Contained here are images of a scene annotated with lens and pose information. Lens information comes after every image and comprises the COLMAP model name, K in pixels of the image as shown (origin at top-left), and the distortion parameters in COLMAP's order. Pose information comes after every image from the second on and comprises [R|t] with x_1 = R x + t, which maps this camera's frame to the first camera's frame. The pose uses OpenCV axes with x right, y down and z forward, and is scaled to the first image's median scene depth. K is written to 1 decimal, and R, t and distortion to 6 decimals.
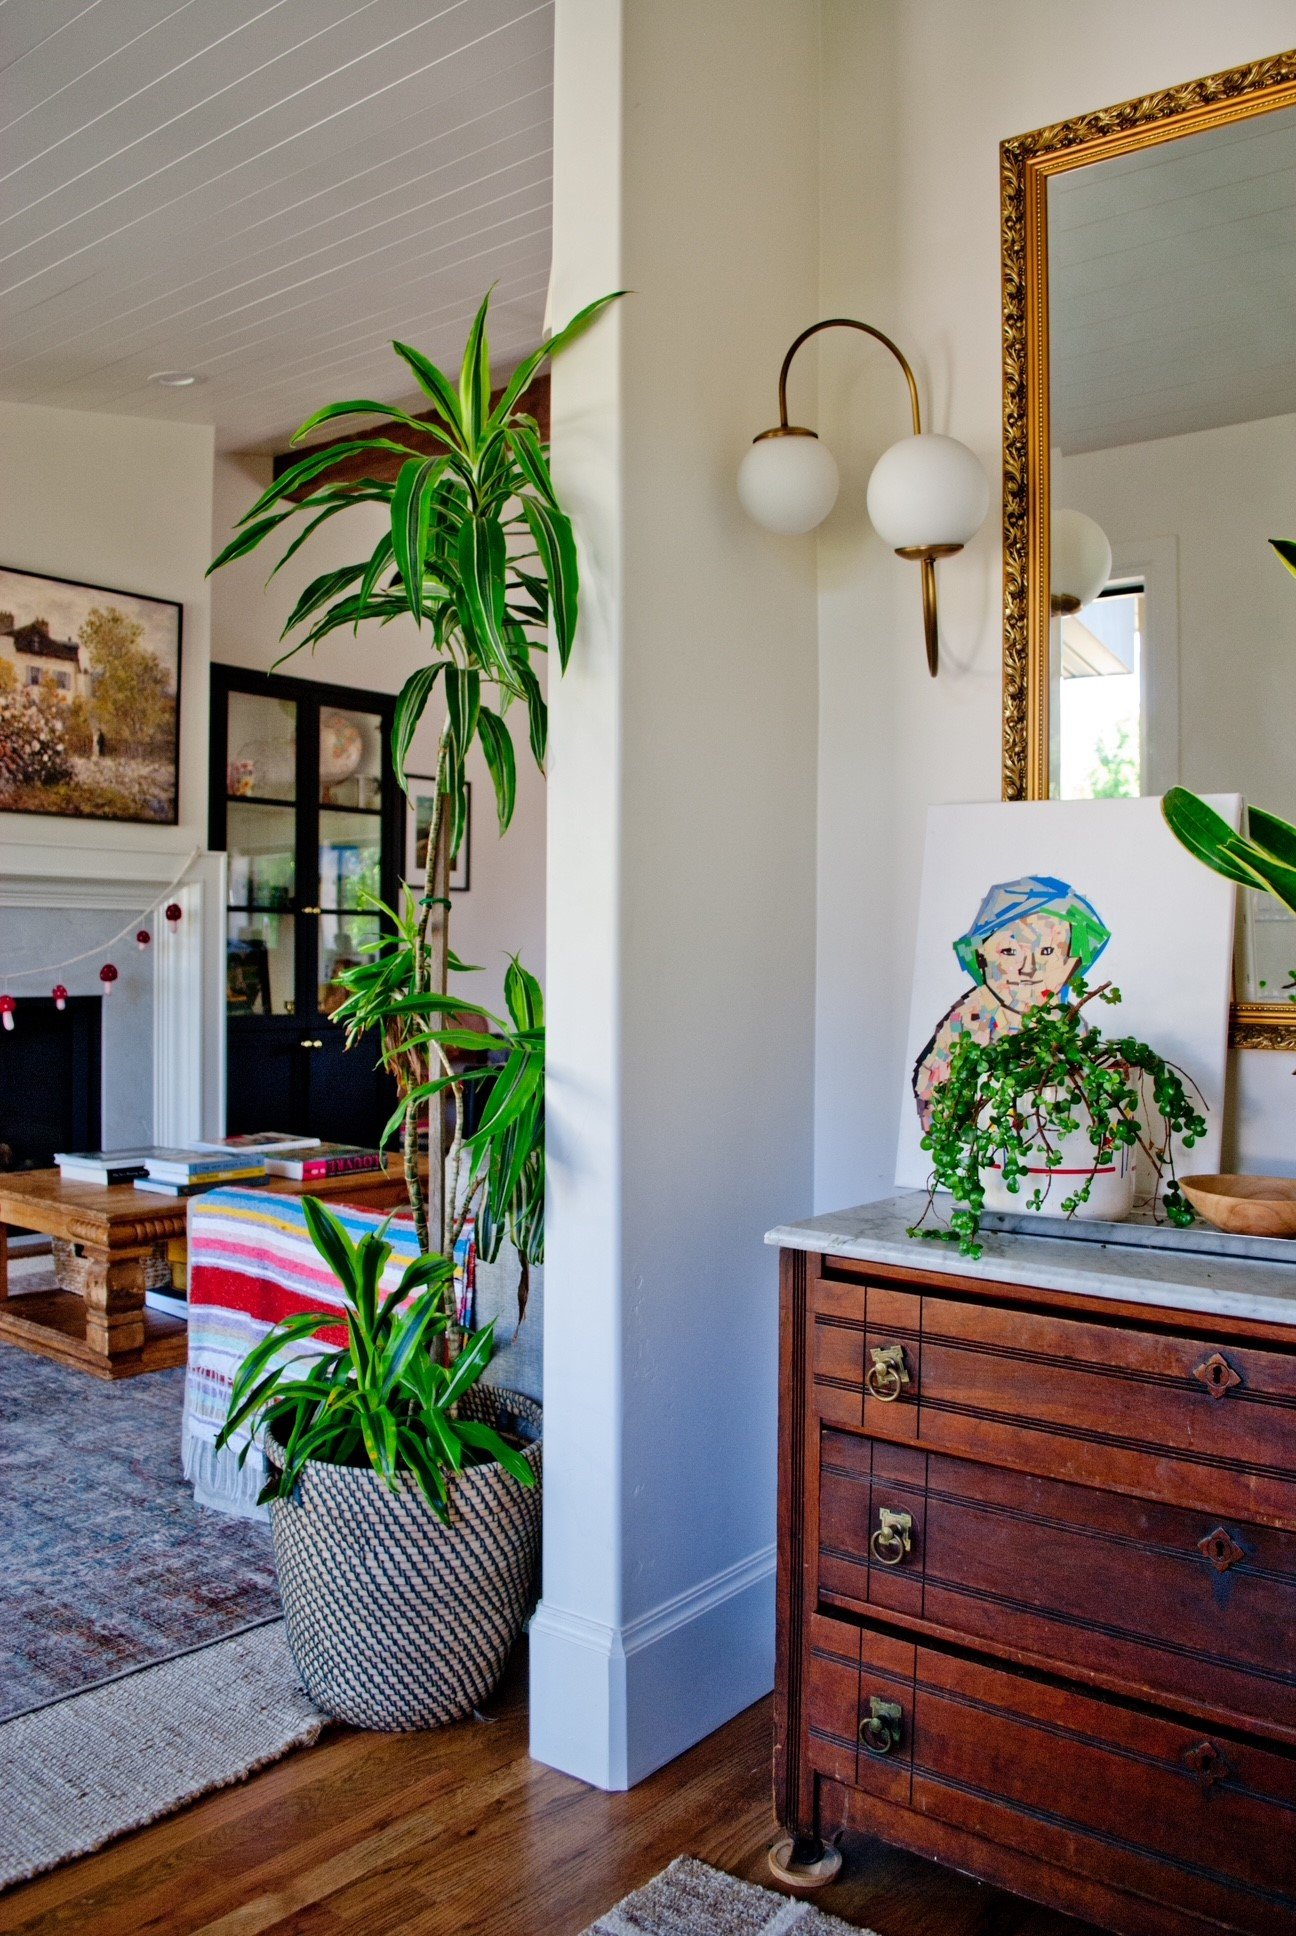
lens RADIAL K [[1532.0, 0, 660.9], [0, 1532.0, 962.5], [0, 0, 1]] dist [-0.081415, 0.010733]
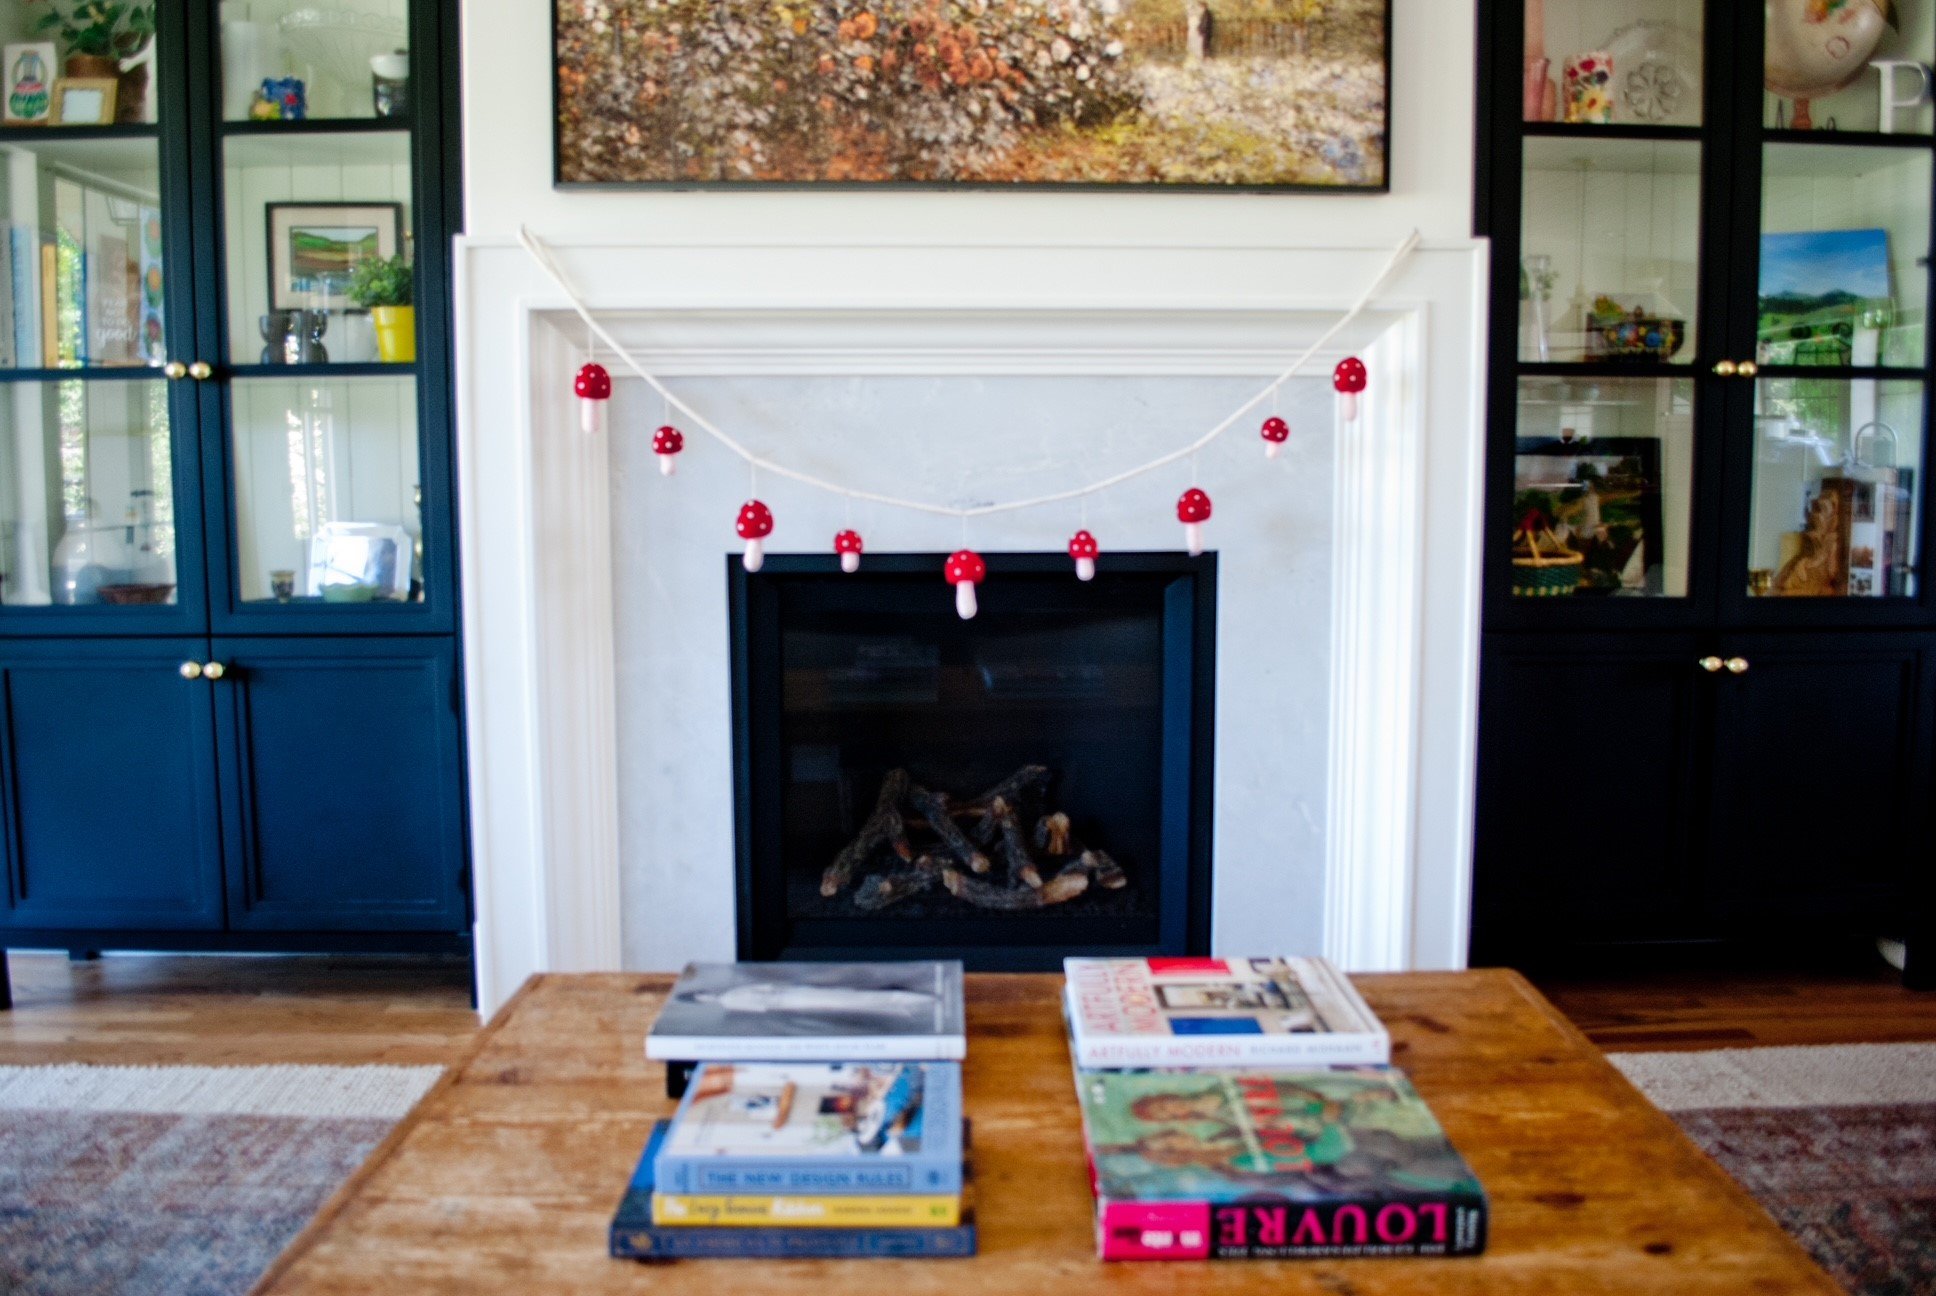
lens RADIAL K [[1532.0, 0, 968.9], [0, 1532.0, 630.6], [0, 0, 1]] dist [-0.081415, 0.010733]
pose [[0.638799, 0.073546, -0.765850, -0.035181], [0.002673, 0.995203, 0.097800, -0.001178], [0.769369, -0.064522, 0.635538, 0.639167]]
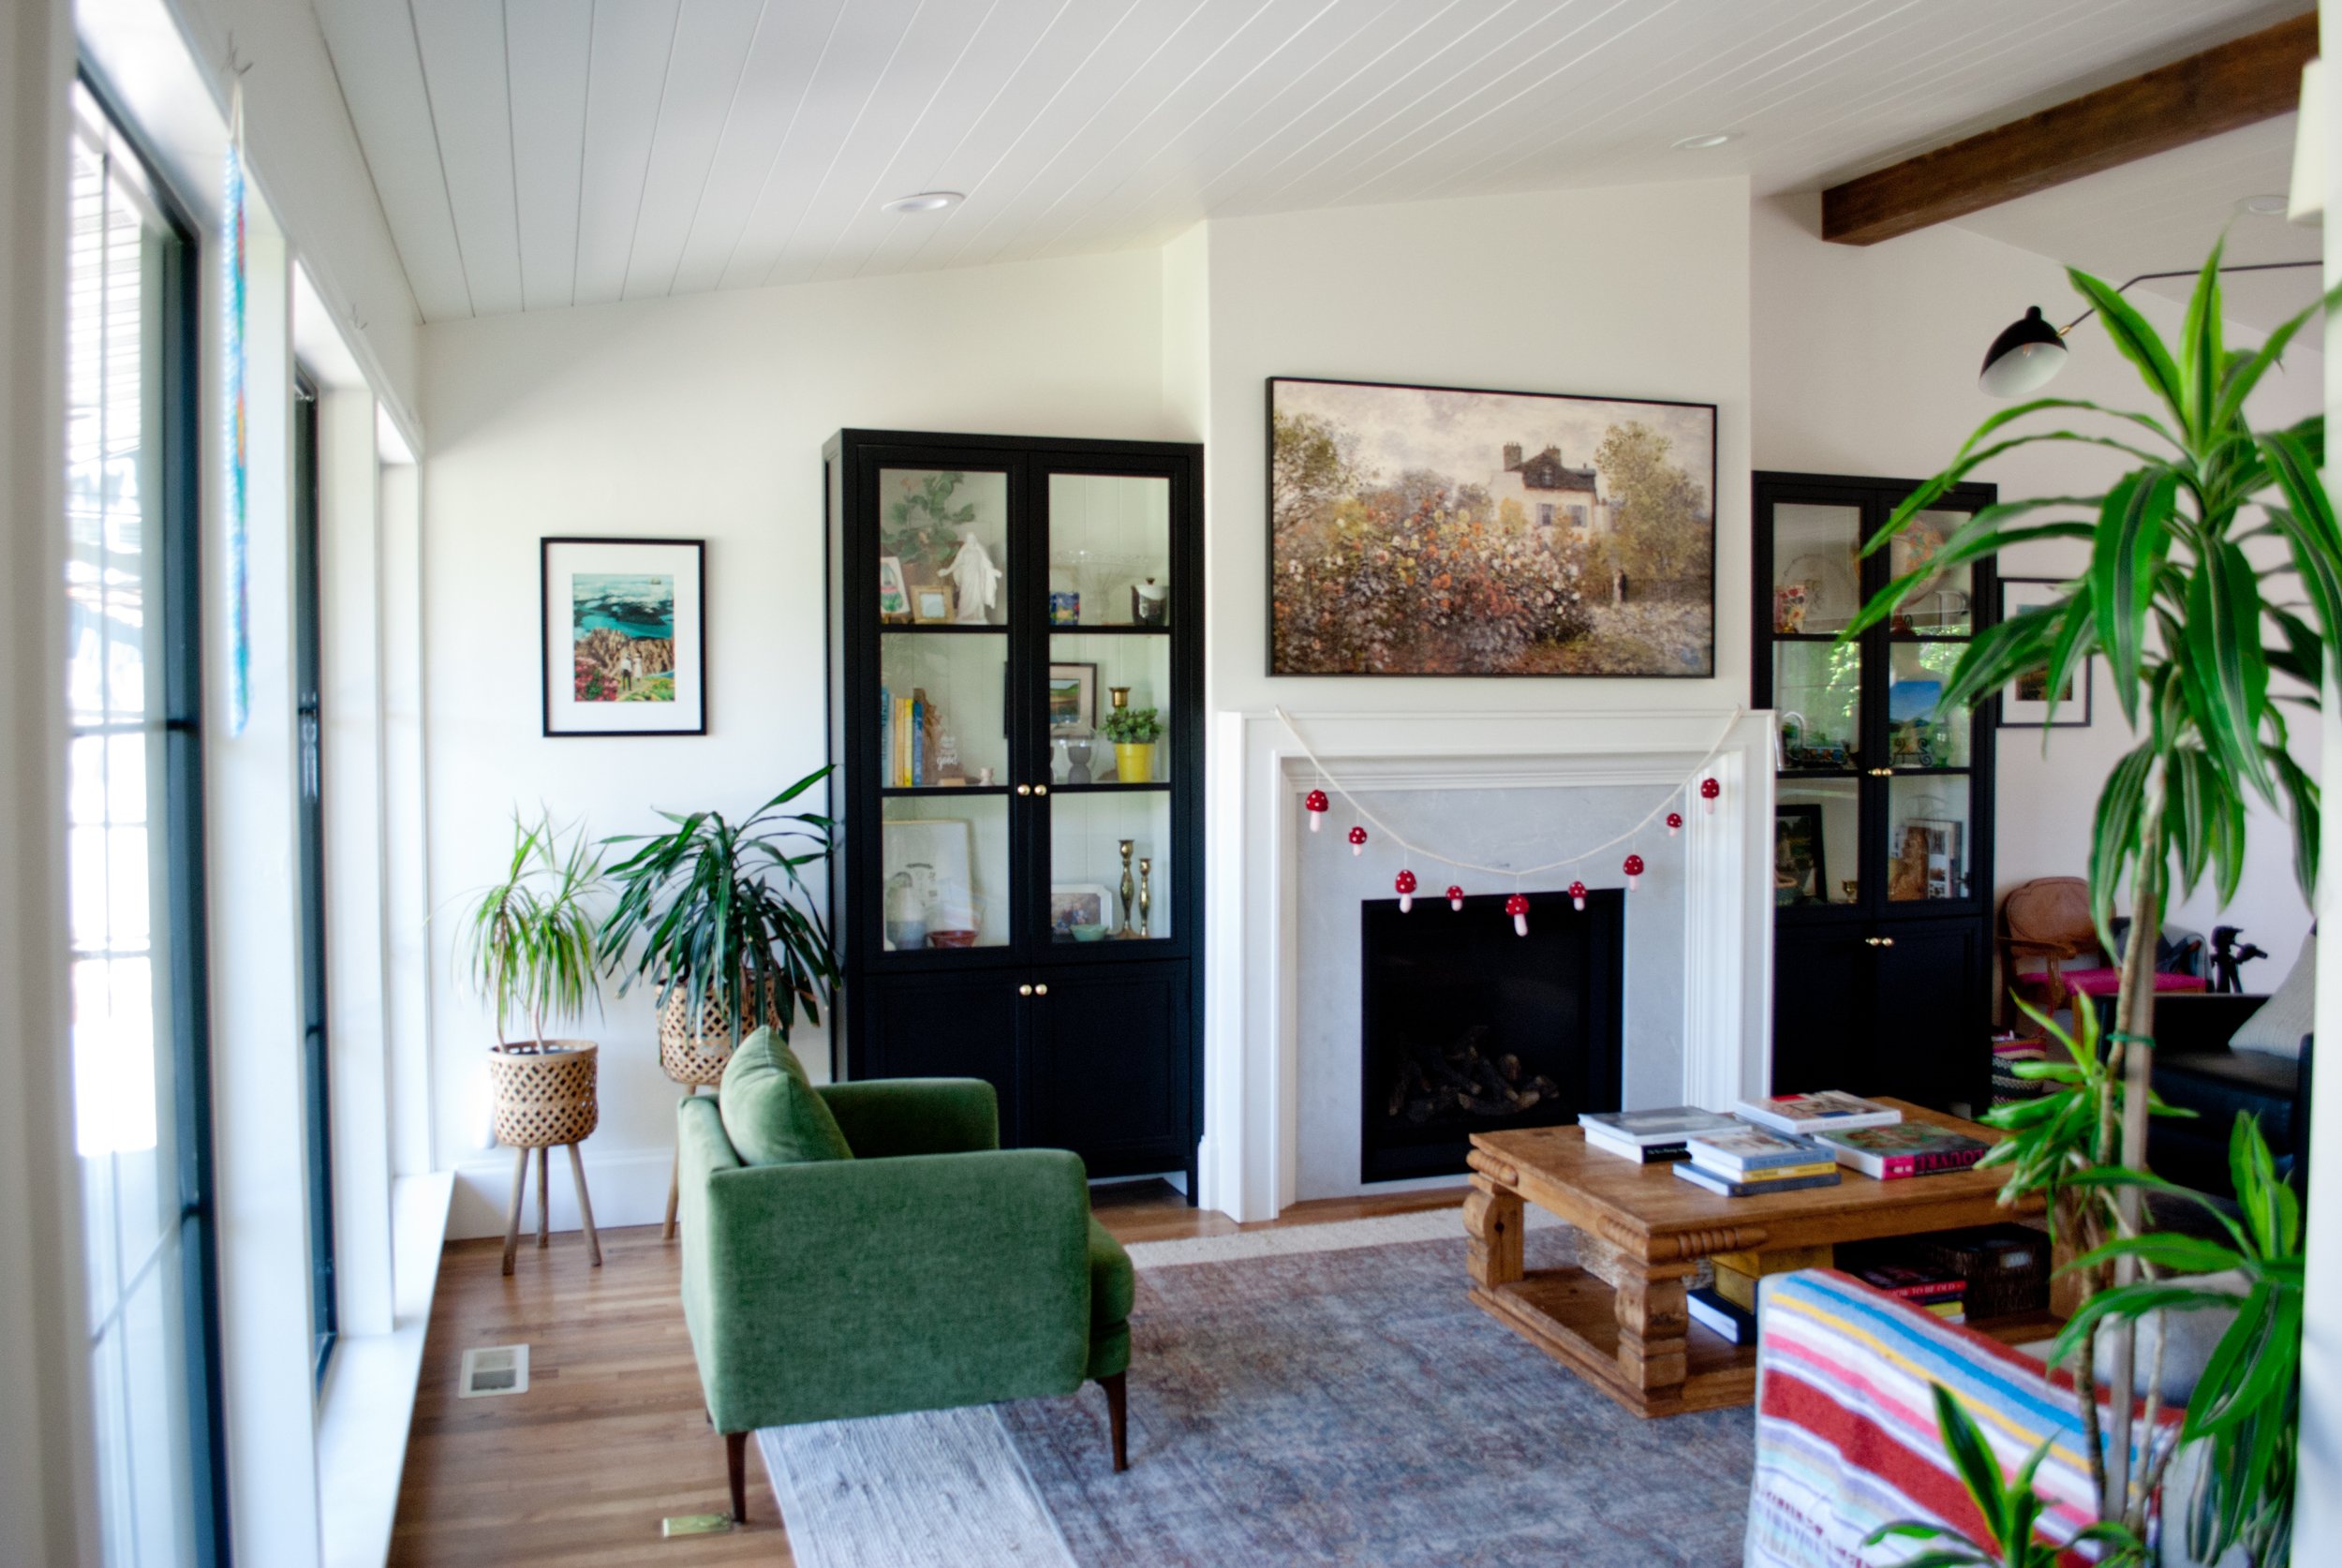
lens RADIAL K [[1853.2, 0, 1172.1], [0, 1853.2, 763.0], [0, 0, 1]] dist [-0.081415, 0.010733]
pose [[0.839108, 0.010405, -0.543865, -0.026126], [0.006185, 0.999570, 0.028666, -0.080587], [0.543929, -0.027418, 0.838683, 0.010829]]
